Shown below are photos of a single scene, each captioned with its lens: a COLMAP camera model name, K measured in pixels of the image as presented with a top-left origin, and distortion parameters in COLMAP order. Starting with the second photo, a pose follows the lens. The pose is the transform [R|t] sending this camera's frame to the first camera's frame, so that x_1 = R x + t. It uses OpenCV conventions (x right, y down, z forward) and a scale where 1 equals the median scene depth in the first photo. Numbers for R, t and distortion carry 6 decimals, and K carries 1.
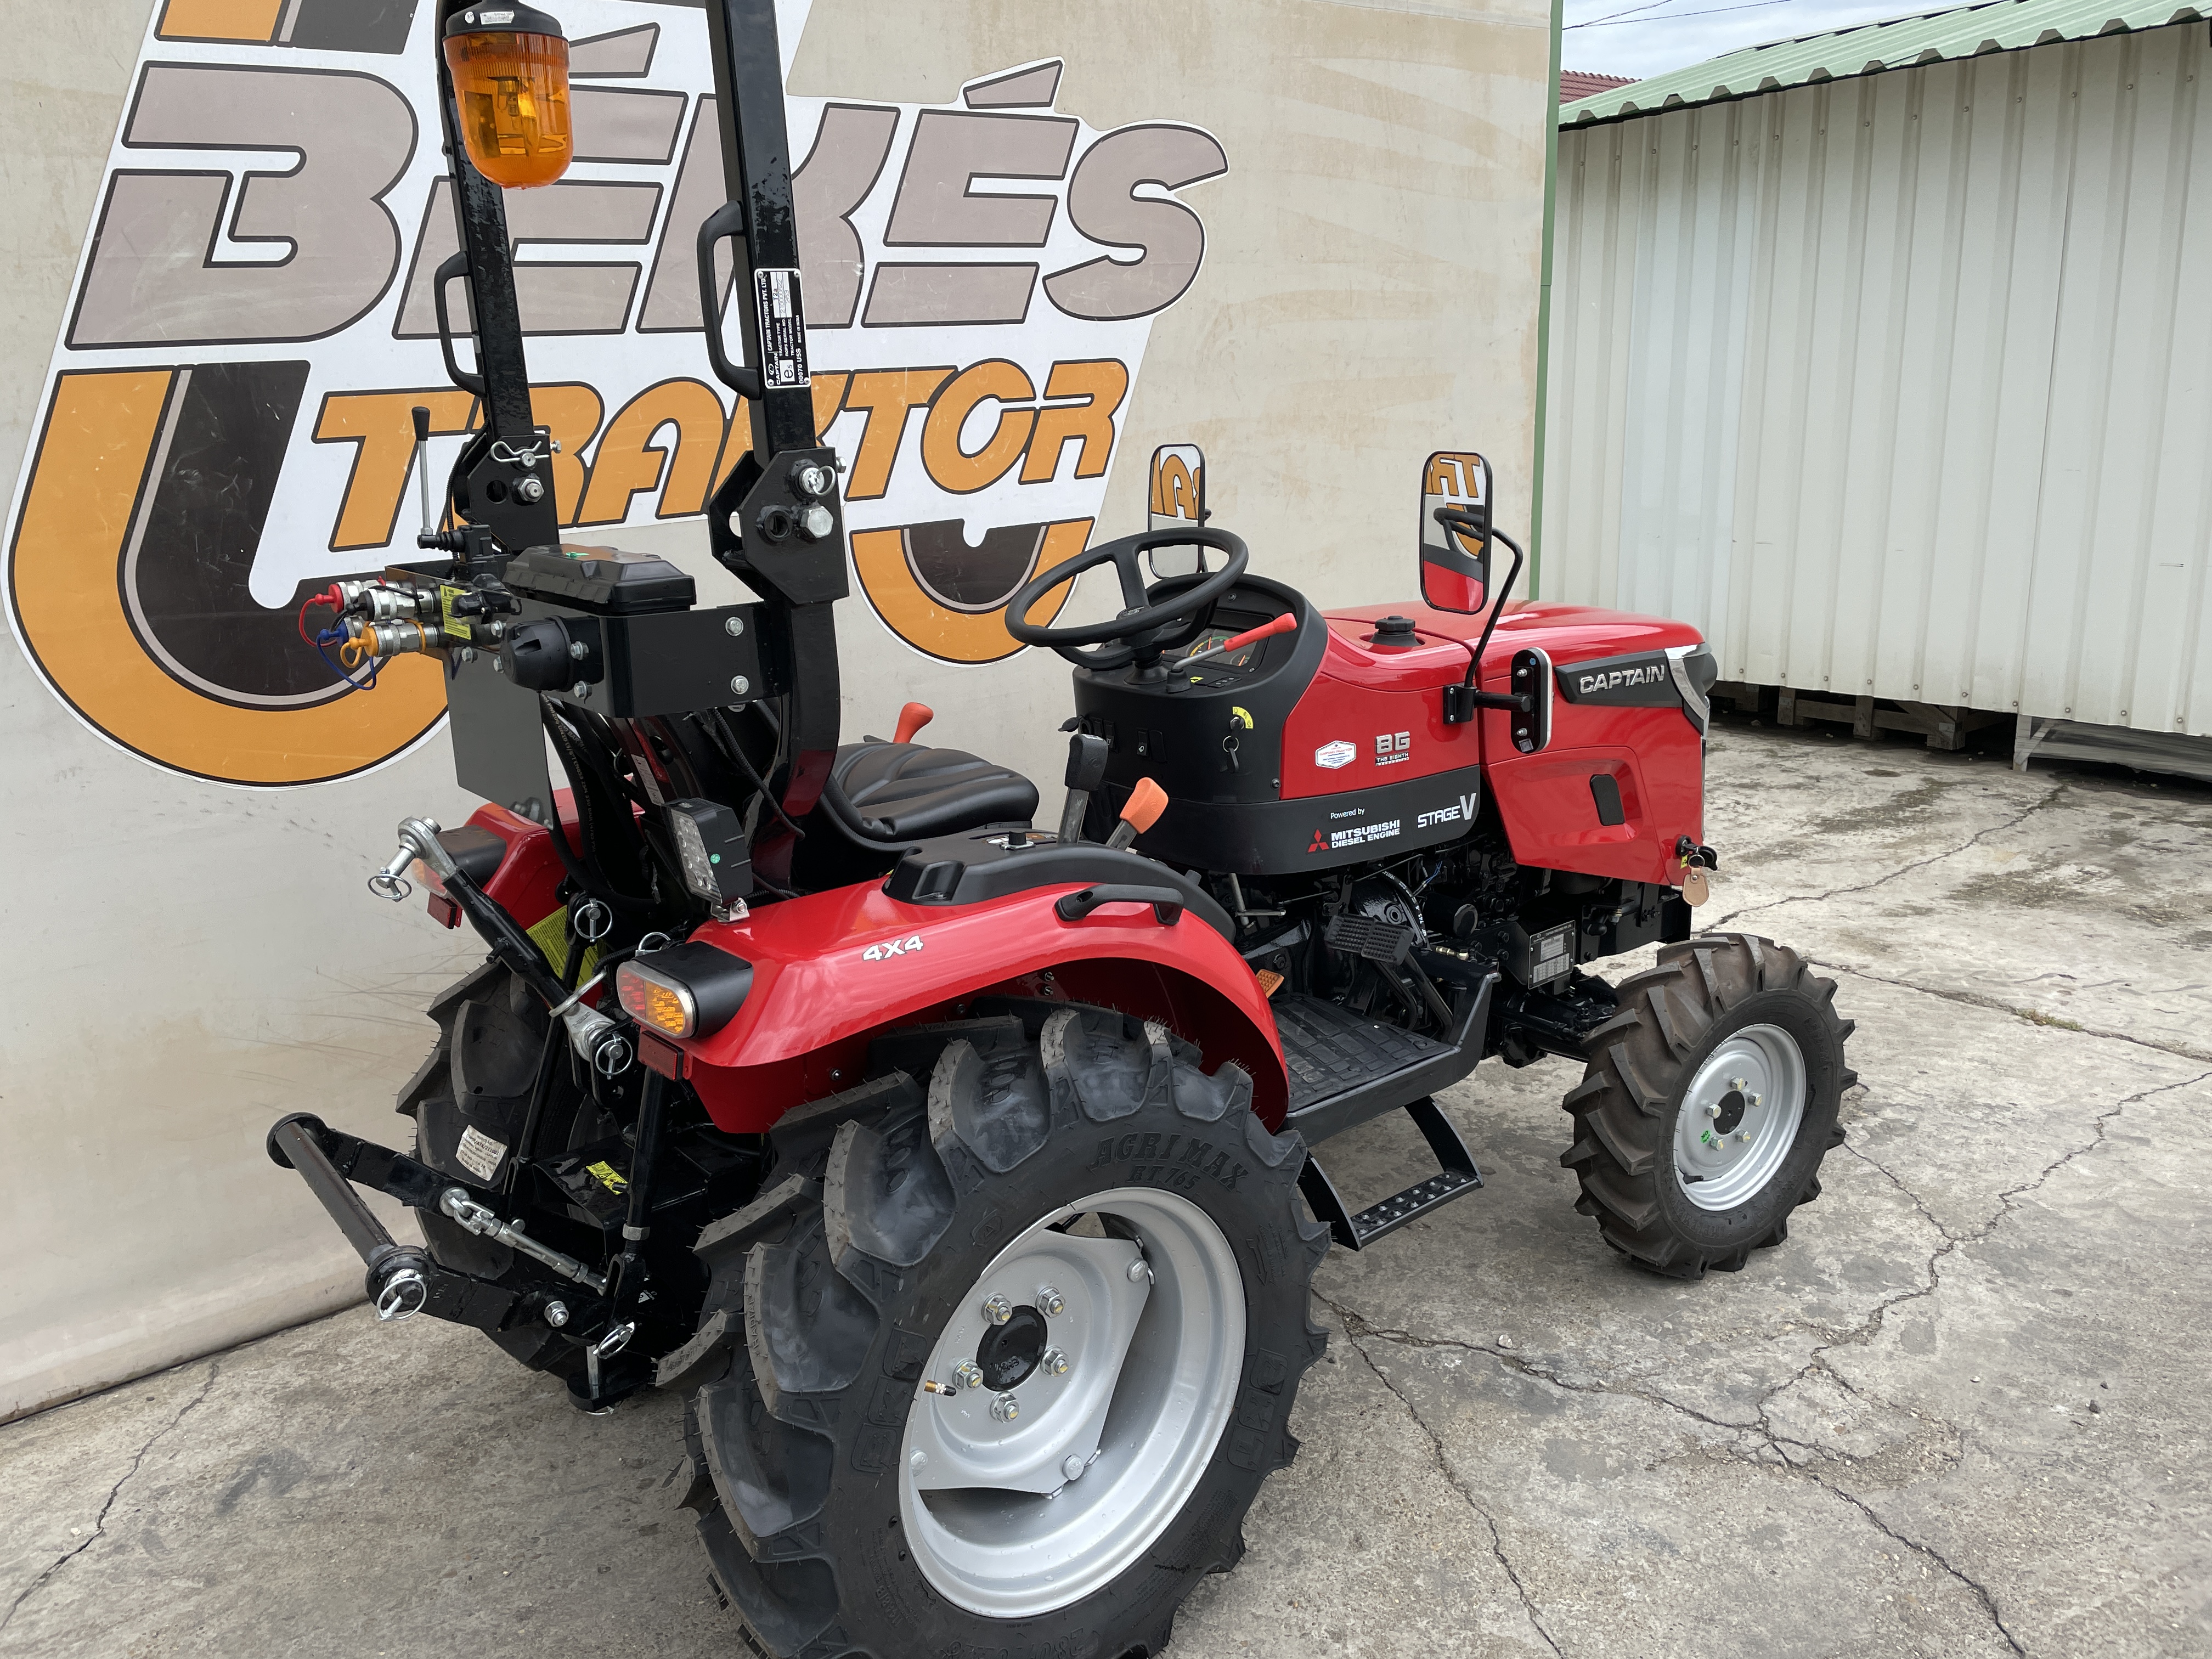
lens RADIAL K [[1706.9, 0, 1069.6], [0, 1706.9, 792.1], [0, 0, 1]] dist [0.084079, -0.111876]
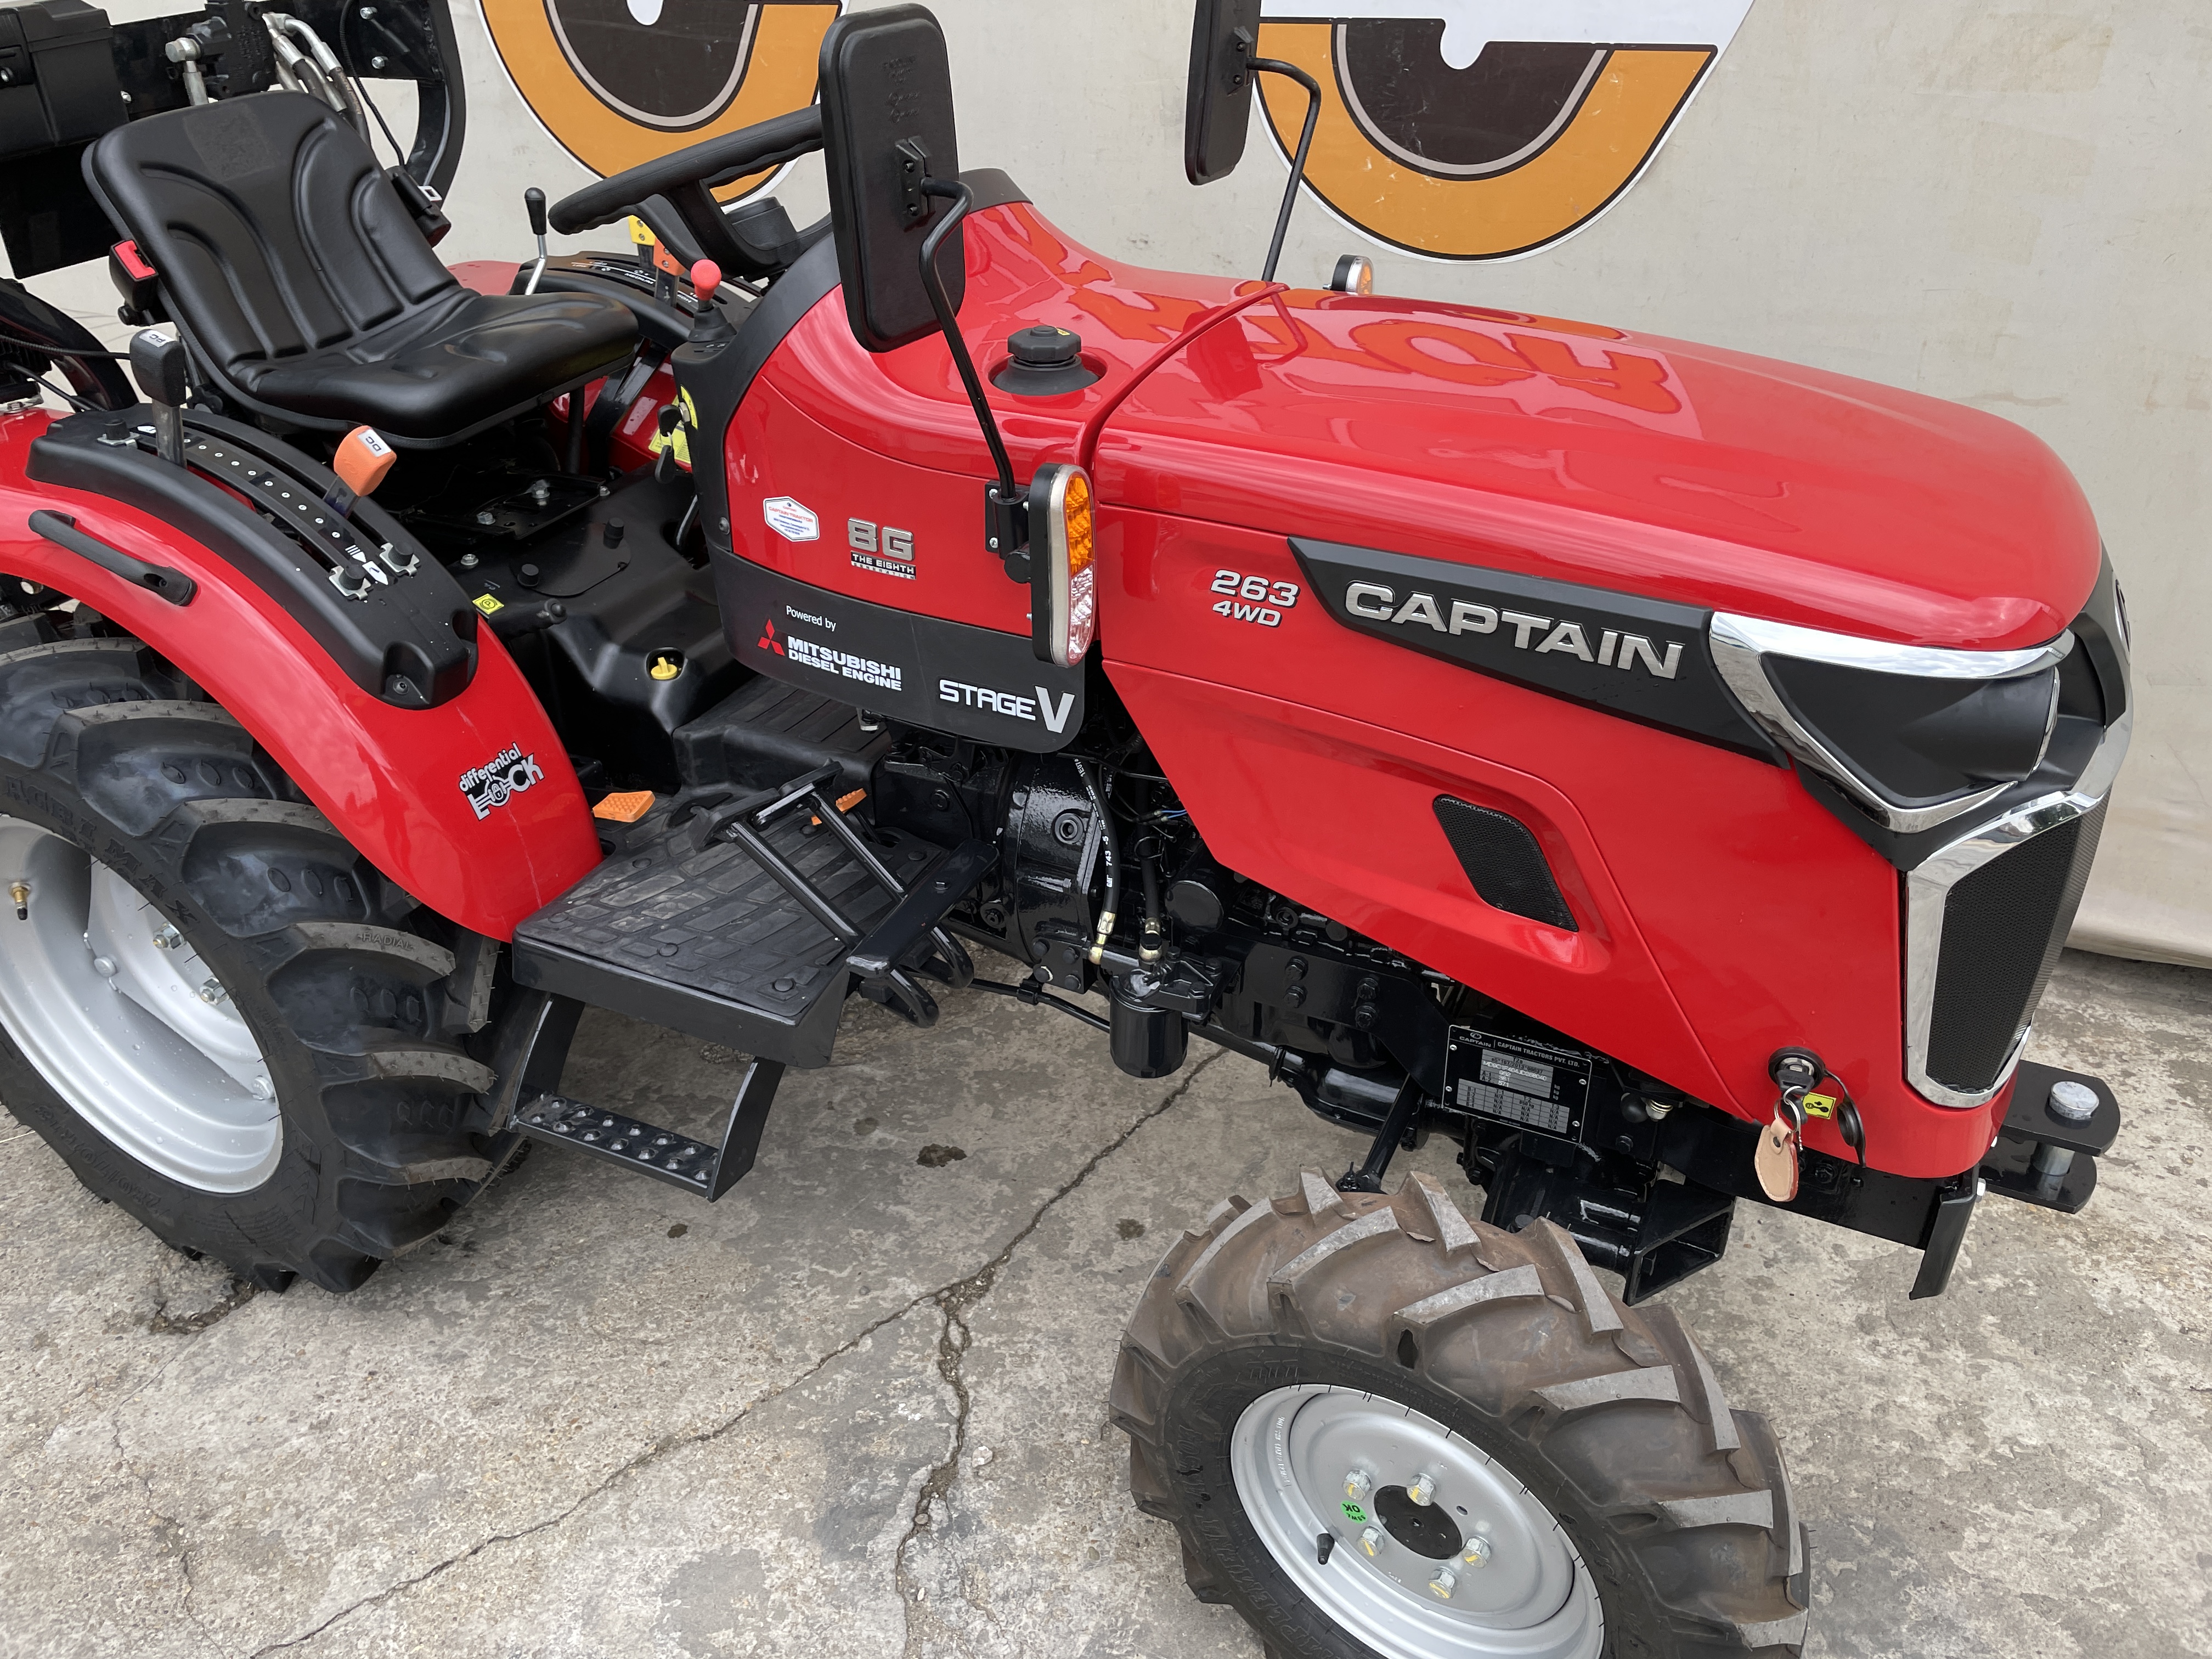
lens RADIAL K [[1706.9, 0, 1079.6], [0, 1706.9, 820.6], [0, 0, 1]] dist [0.084079, -0.111876]
pose [[0.416623, 0.489333, -0.766145, 0.673238], [-0.205457, 0.871648, 0.444991, -0.207466], [0.885558, -0.027984, 0.463685, 0.744347]]
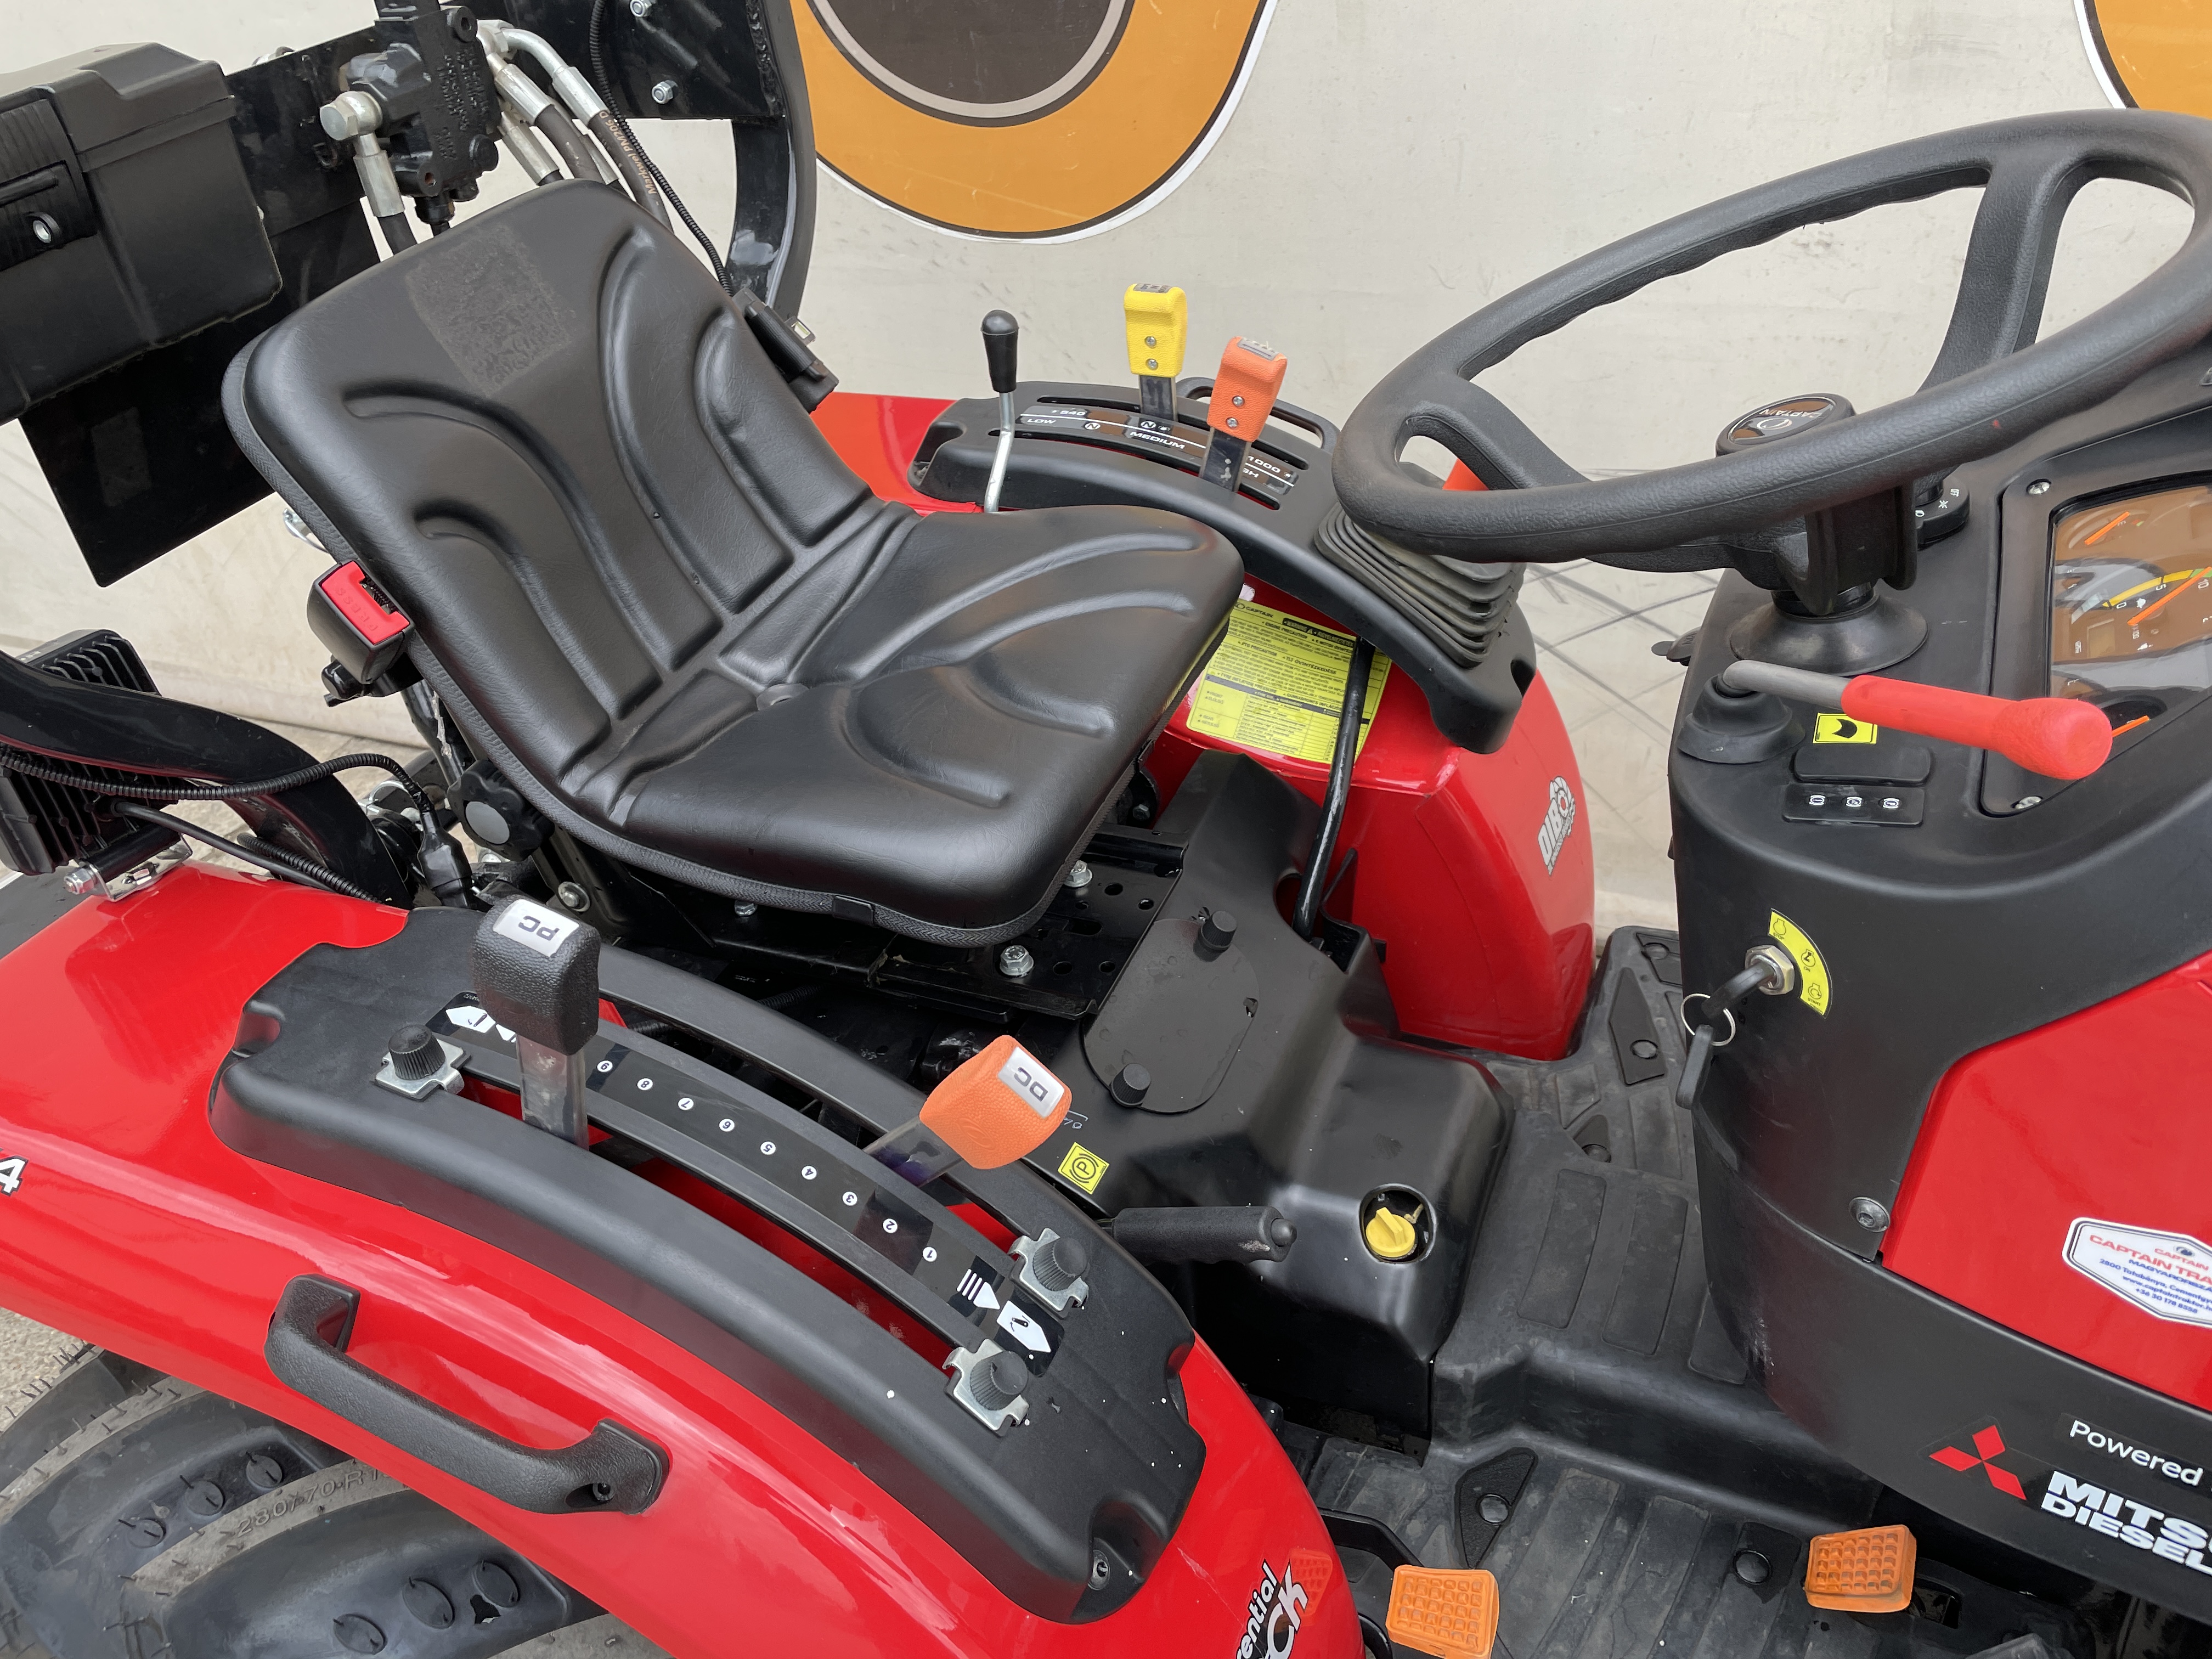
lens RADIAL K [[1706.9, 0, 1088.7], [0, 1706.9, 822.1], [0, 0, 1]] dist [0.084079, -0.111876]
pose [[0.449507, 0.503243, -0.738031, 0.218609], [-0.127948, 0.853960, 0.504363, -0.168271], [0.884066, -0.132285, 0.448250, 0.706617]]
